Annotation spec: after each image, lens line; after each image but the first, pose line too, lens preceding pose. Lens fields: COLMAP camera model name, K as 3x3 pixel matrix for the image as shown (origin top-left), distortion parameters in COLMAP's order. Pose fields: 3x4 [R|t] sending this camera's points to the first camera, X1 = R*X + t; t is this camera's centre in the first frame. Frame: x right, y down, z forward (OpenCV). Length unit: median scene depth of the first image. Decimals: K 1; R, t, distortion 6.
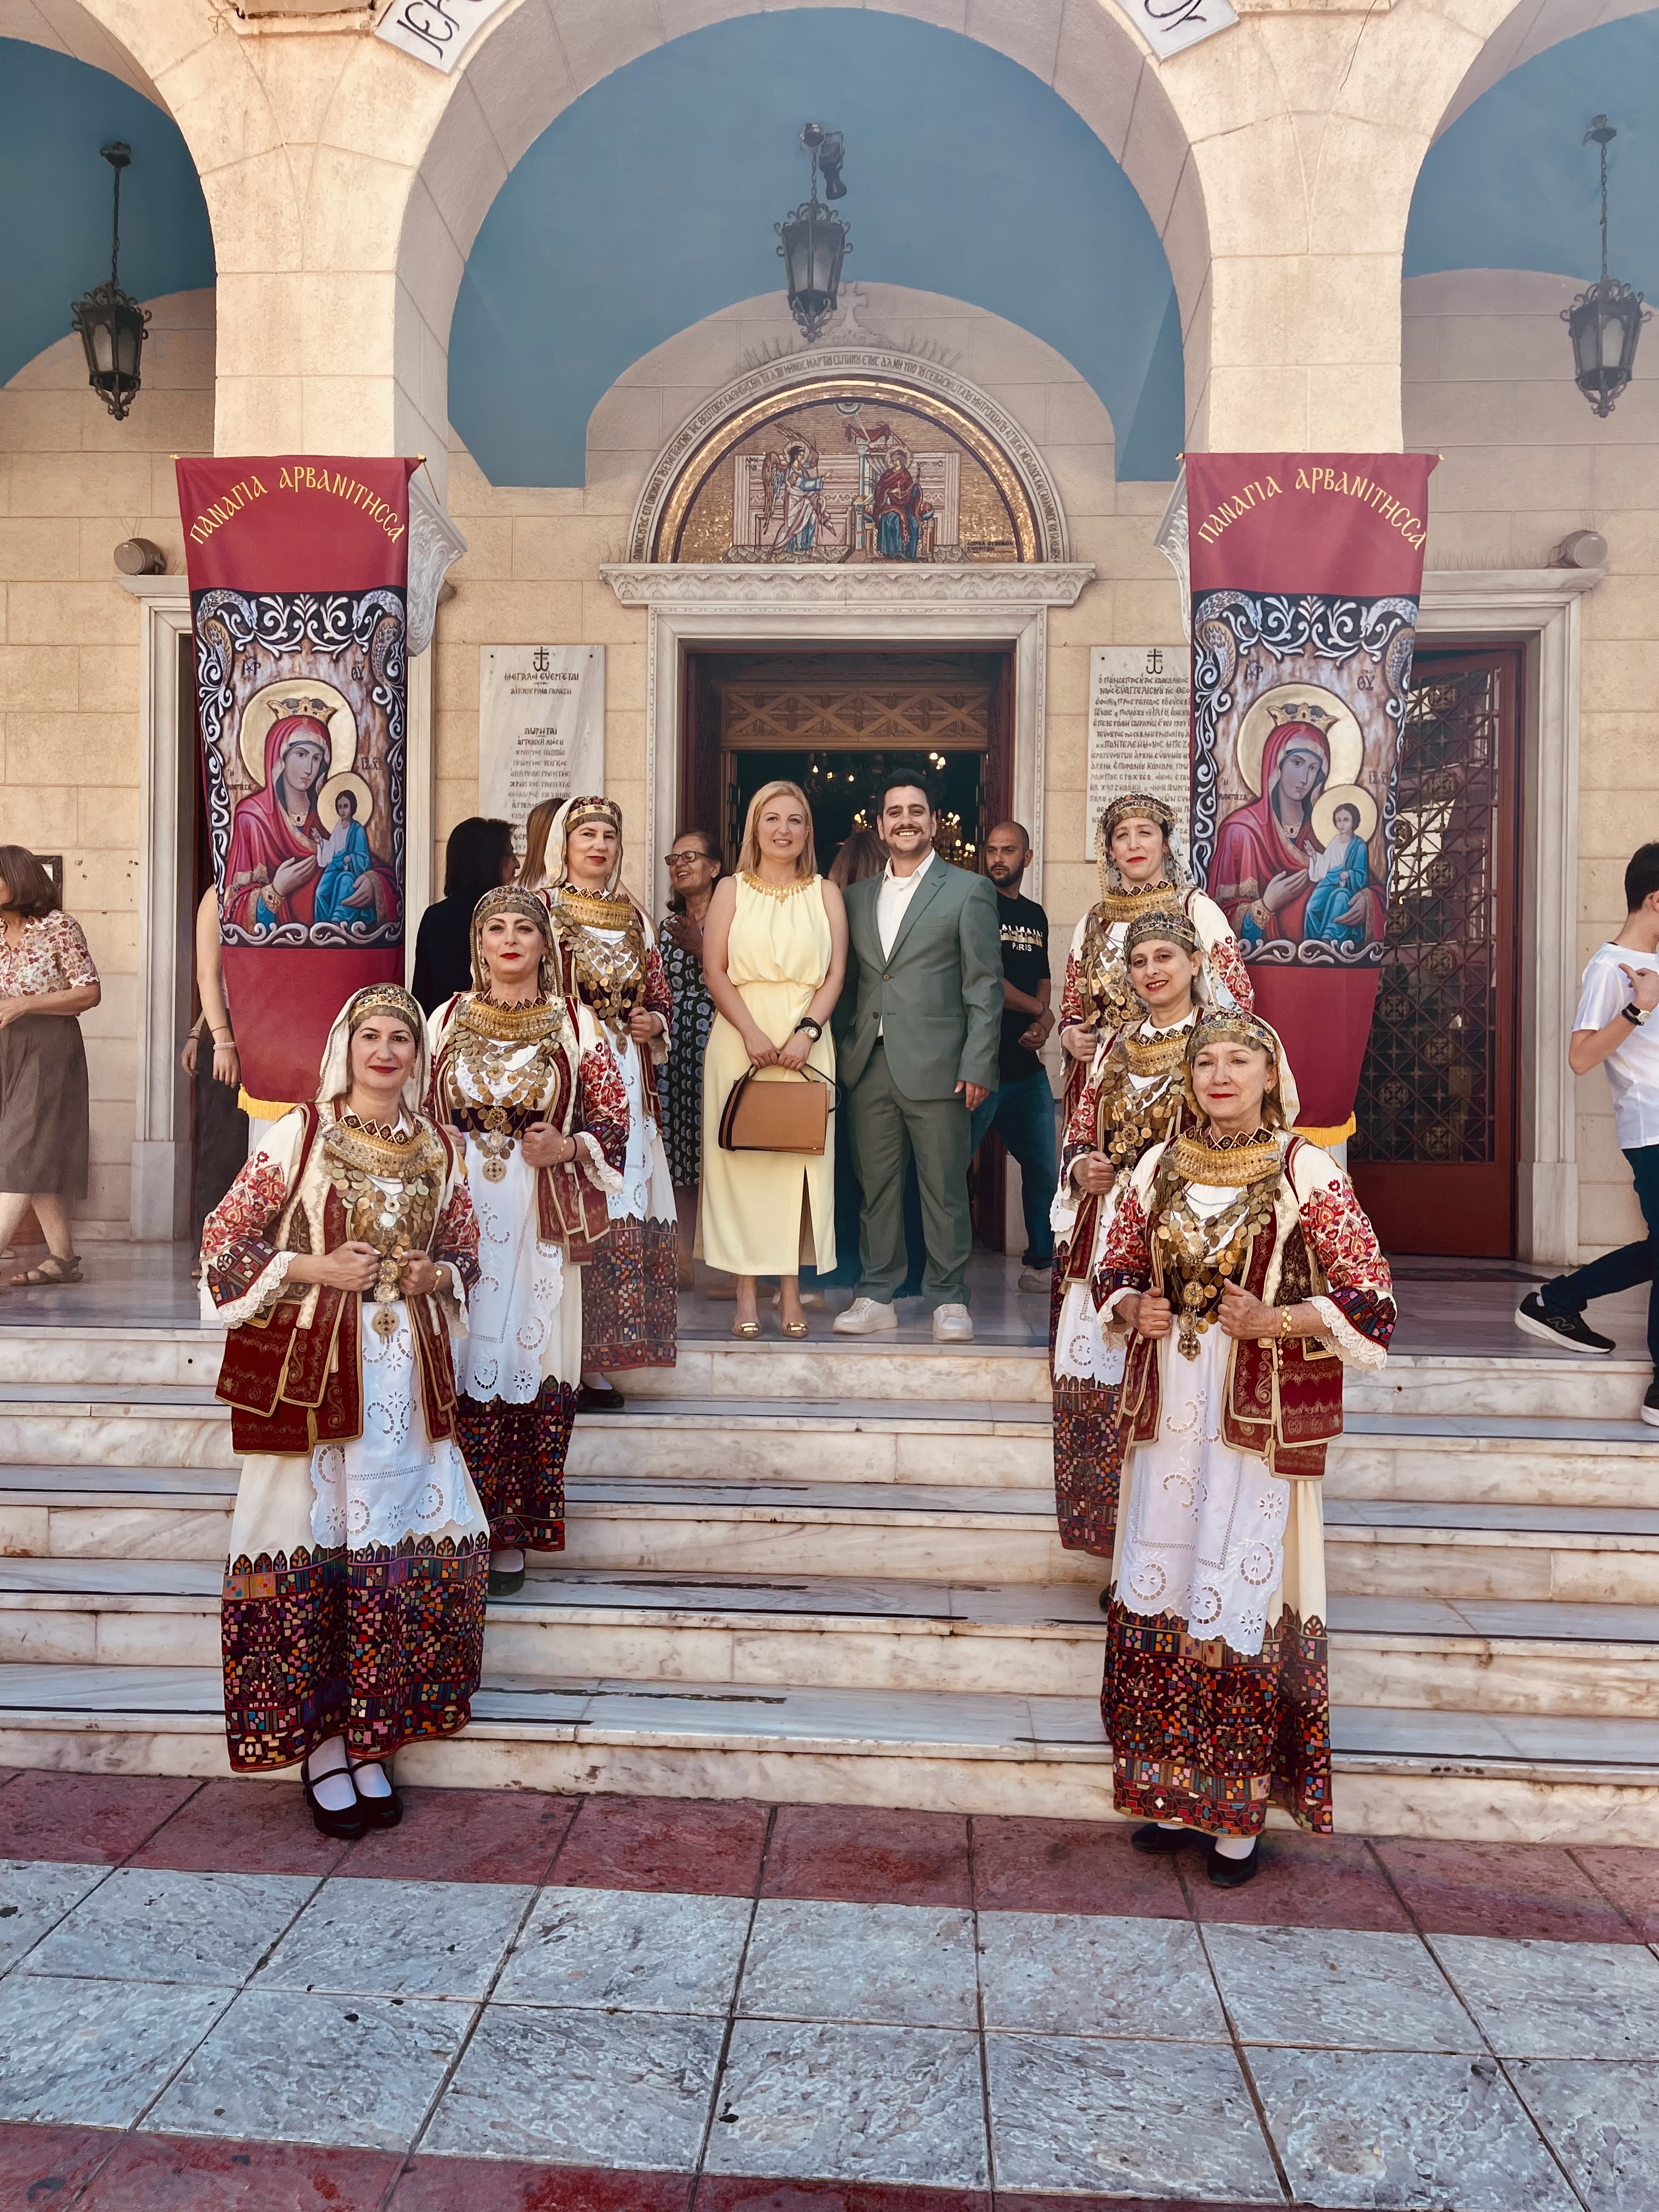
lens RADIAL K [[1626.6, 0, 819.0], [0, 1626.6, 1115.9], [0, 0, 1]] dist [0.059730, -0.075736]
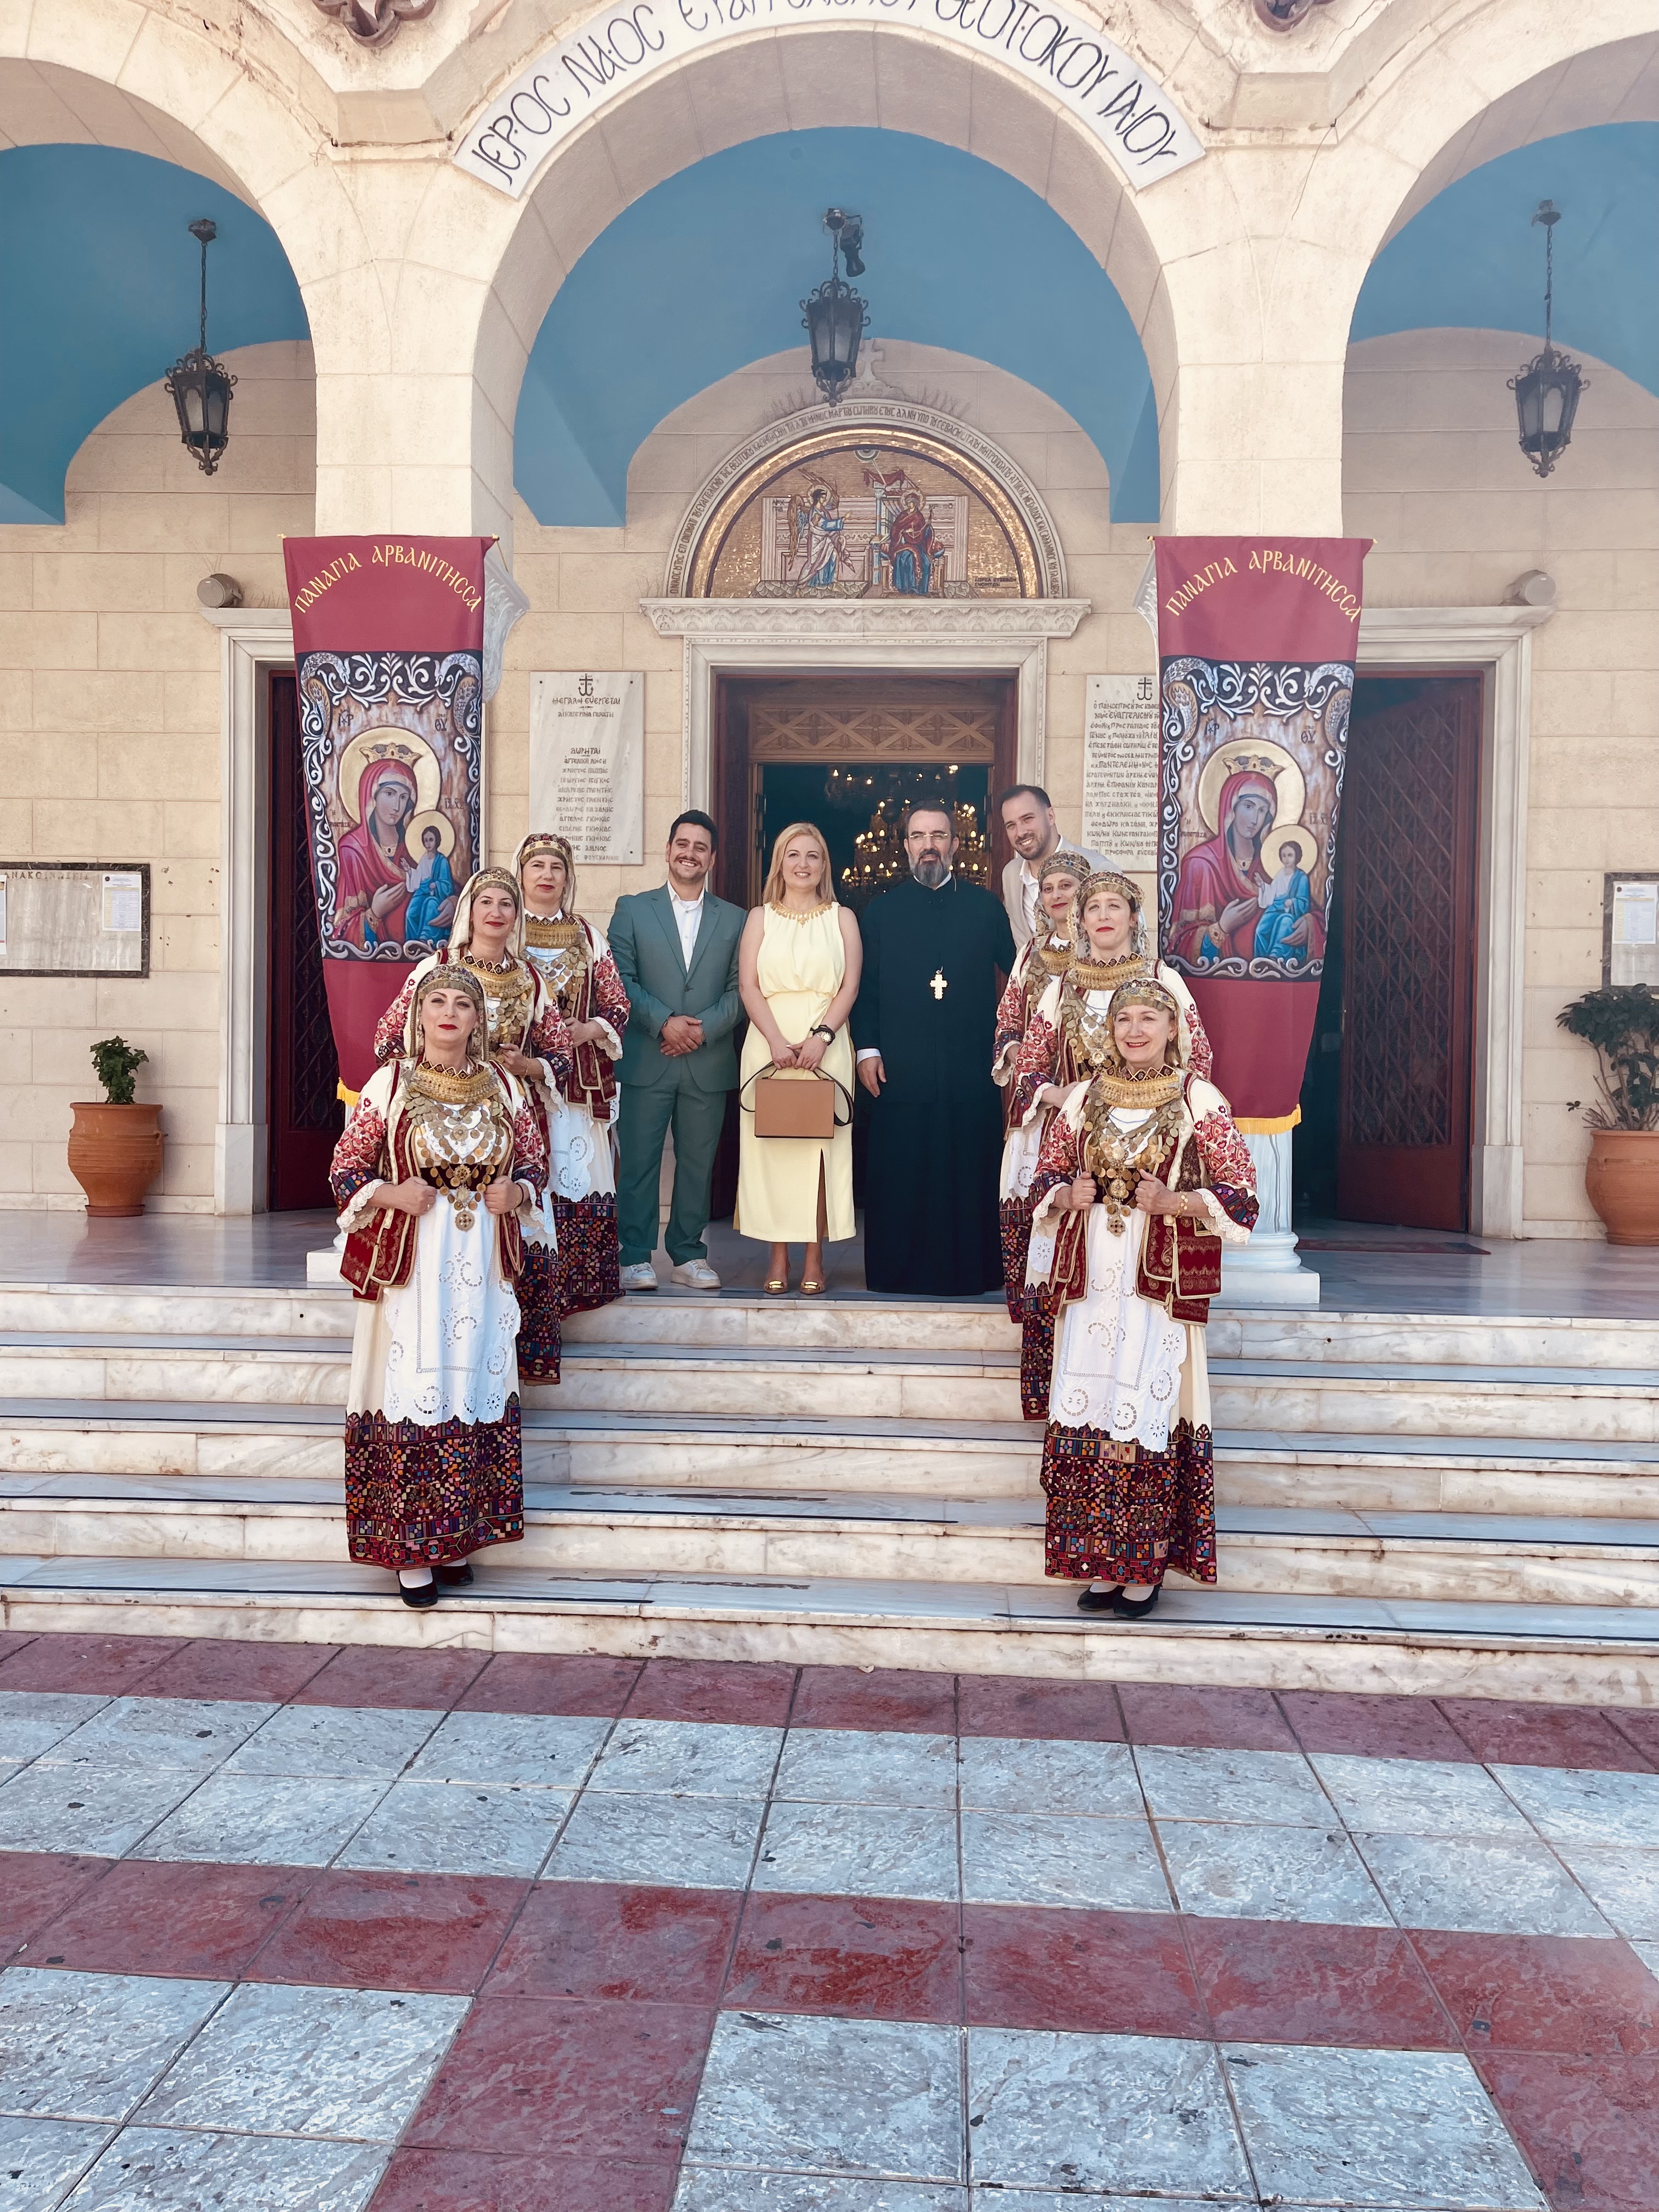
lens RADIAL K [[1623.3, 0, 838.9], [0, 1623.3, 1132.3], [0, 0, 1]] dist [0.051461, -0.061764]
pose [[0.999998, 0.002074, -0.000215, 0.001074], [-0.002068, 0.999684, 0.025055, -0.011243], [0.000267, -0.025054, 0.999686, -0.160746]]
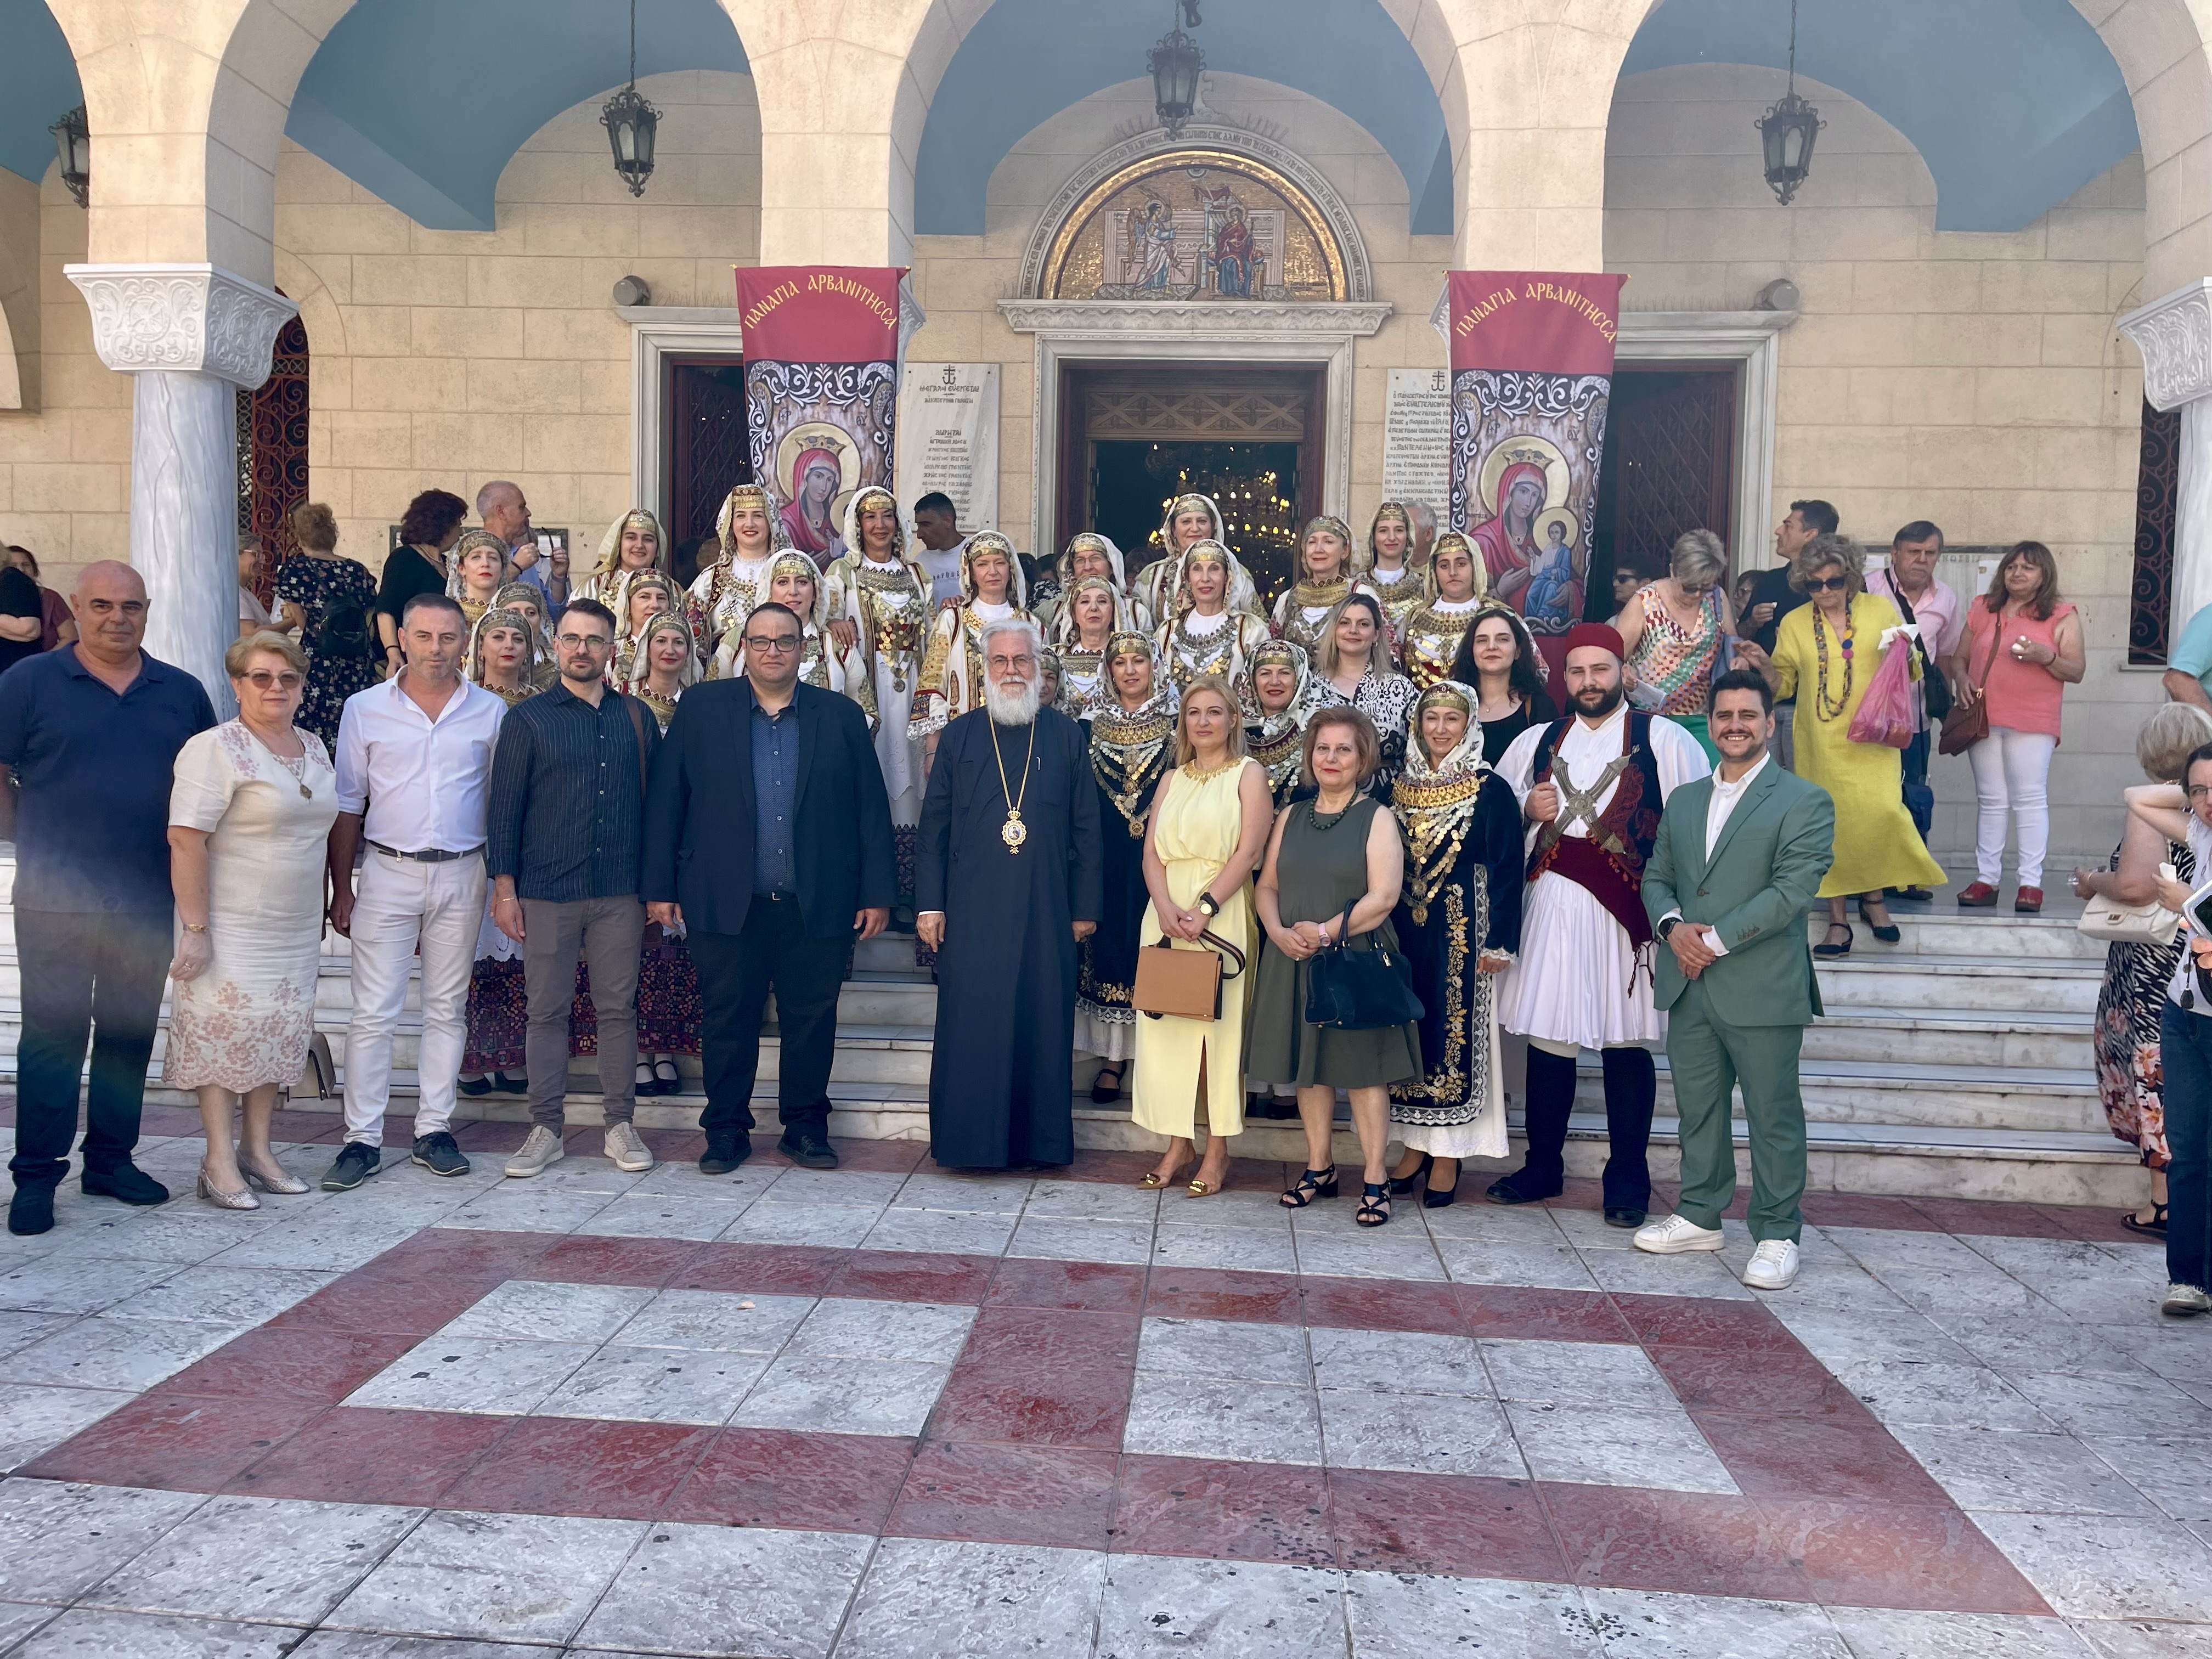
lens RADIAL K [[1623.3, 0, 1106.0], [0, 1623.3, 829.5], [0, 0, 1]] dist [0.051461, -0.061764]
pose [[0.999877, 0.010759, -0.011388, -0.050304], [-0.010185, 0.998731, 0.049318, 0.011072], [0.011904, -0.049196, 0.998718, -0.426801]]
